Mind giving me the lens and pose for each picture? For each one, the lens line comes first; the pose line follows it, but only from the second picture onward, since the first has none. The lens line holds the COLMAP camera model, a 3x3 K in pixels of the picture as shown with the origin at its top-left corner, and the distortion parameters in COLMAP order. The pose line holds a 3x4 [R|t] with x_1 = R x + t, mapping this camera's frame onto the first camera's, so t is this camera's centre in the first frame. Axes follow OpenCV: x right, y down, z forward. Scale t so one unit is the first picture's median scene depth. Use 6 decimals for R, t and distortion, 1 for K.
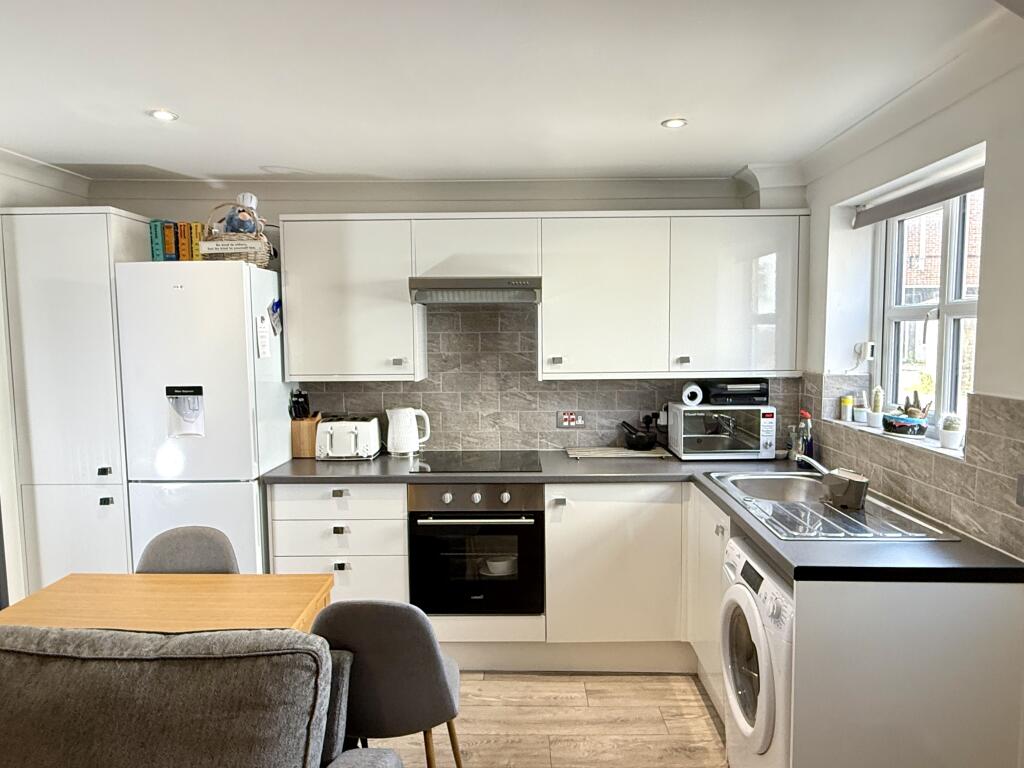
lens RADIAL K [[658.0, 0, 513.2], [0, 658.0, 391.1], [0, 0, 1]] dist [-0.003670, 0.010653]
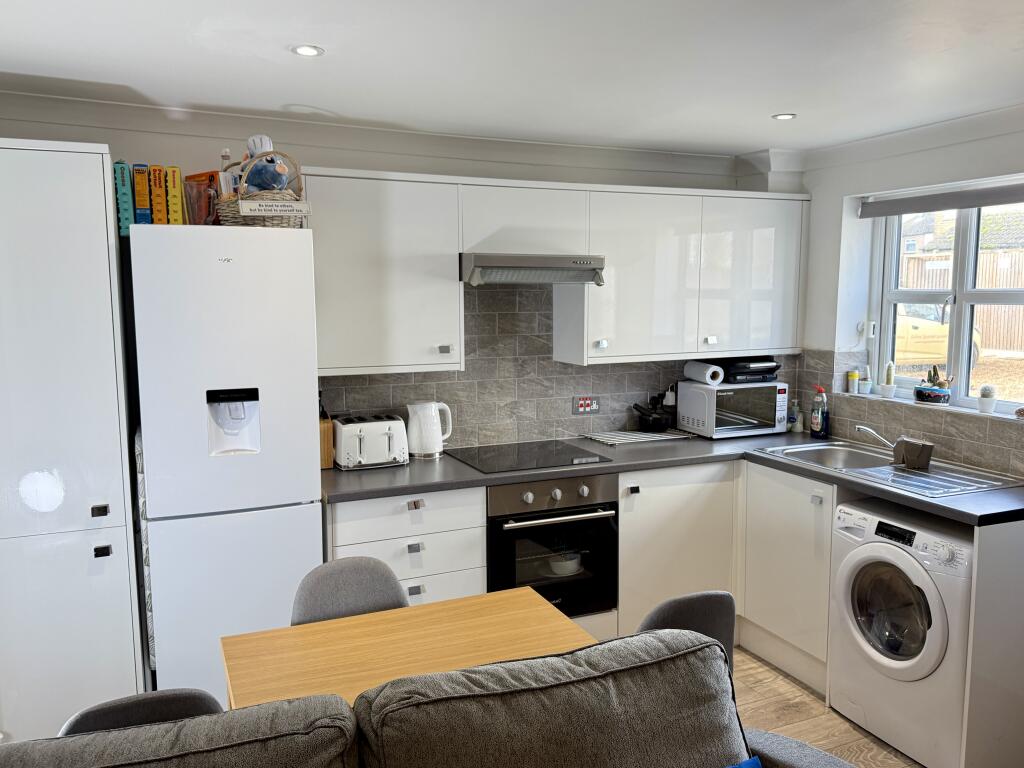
lens RADIAL K [[824.2, 0, 506.4], [0, 824.2, 393.4], [0, 0, 1]] dist [0.072922, -0.055829]
pose [[0.906157, -0.047673, 0.420245, -0.587531], [0.031114, 0.998449, 0.046174, -0.035666], [-0.421795, -0.028765, 0.906235, -0.022025]]
